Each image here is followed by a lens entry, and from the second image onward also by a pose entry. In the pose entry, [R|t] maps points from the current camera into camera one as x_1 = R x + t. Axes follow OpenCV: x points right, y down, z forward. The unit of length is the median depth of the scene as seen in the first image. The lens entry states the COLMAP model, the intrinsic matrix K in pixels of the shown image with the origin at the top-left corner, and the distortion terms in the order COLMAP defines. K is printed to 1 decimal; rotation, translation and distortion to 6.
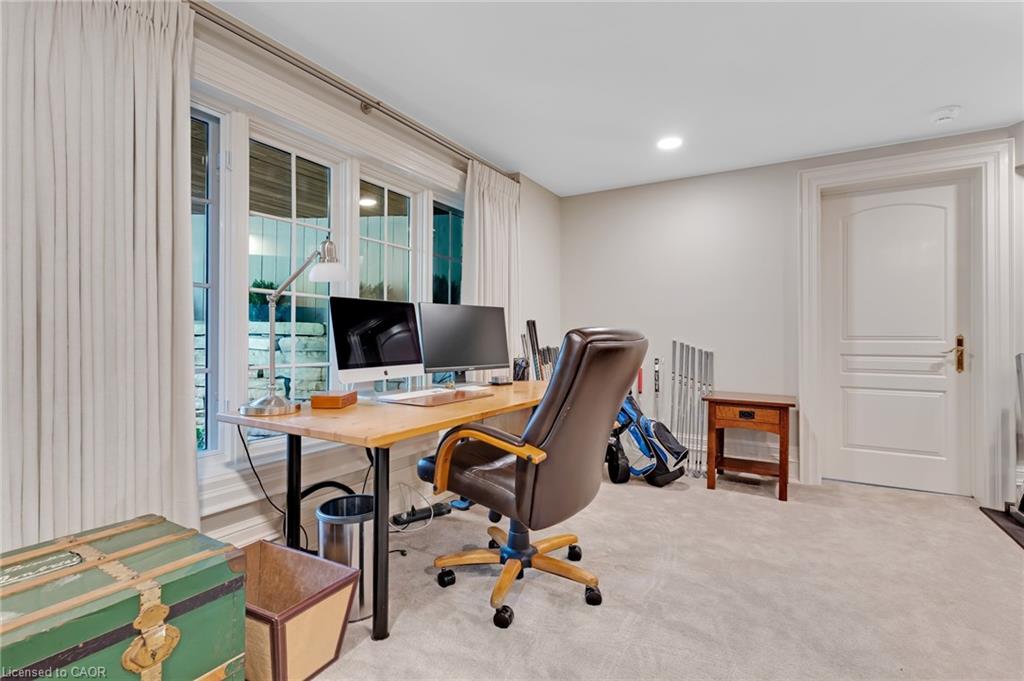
lens RADIAL K [[490.2, 0, 511.4], [0, 490.2, 337.3], [0, 0, 1]] dist [0.004662, 0.000281]
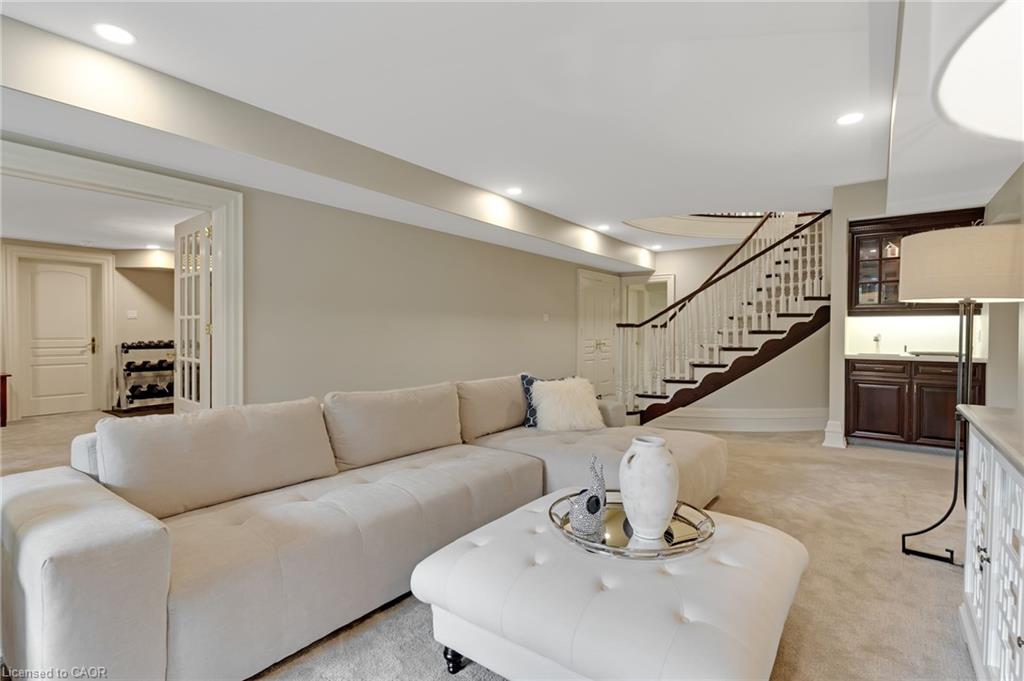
lens RADIAL K [[490.2, 0, 512.9], [0, 490.2, 335.9], [0, 0, 1]] dist [0.004662, 0.000281]
pose [[0.102285, -0.008921, 0.994715, -1.064945], [-0.001829, 0.999956, 0.009156, -0.032616], [-0.994754, -0.002756, 0.102264, -1.070885]]
